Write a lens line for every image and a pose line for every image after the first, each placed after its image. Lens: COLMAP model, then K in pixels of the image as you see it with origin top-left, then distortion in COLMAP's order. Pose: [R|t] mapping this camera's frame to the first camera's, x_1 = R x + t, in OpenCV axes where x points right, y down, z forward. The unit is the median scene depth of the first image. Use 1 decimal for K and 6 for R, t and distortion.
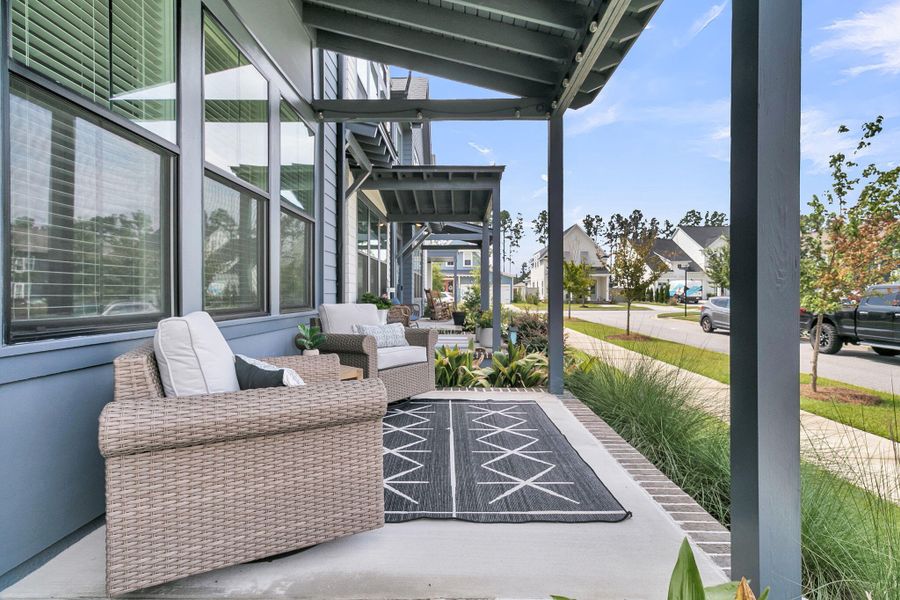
lens RADIAL K [[441.7, 0, 451.3], [0, 441.7, 282.8], [0, 0, 1]] dist [0.010051, 0.001270]
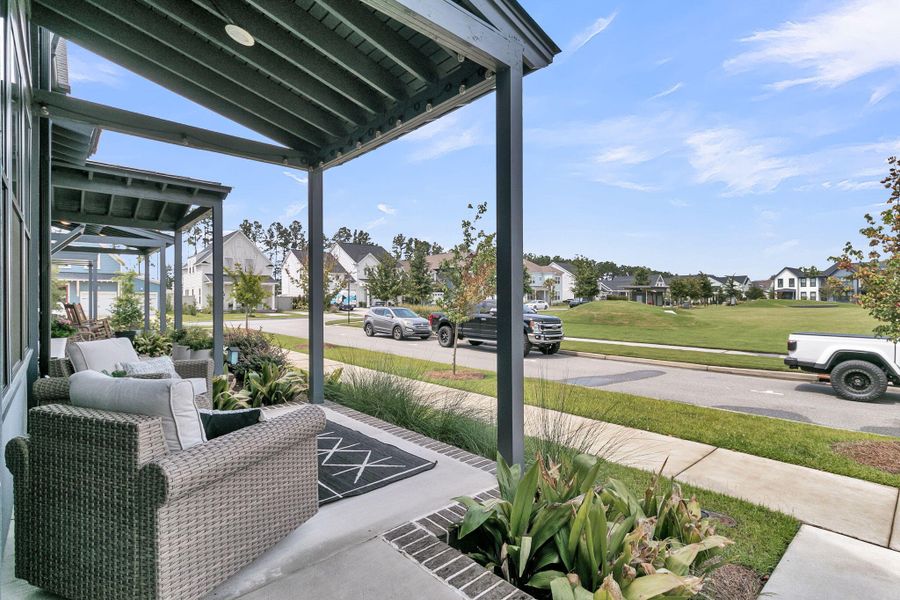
lens RADIAL K [[434.0, 0, 452.4], [0, 434.0, 270.9], [0, 0, 1]] dist [0.001227, 0.000984]
pose [[0.728549, 0.042133, 0.683697, -0.116028], [-0.013337, 0.998790, -0.047338, -0.020924], [-0.684864, 0.025369, 0.728229, -0.042938]]
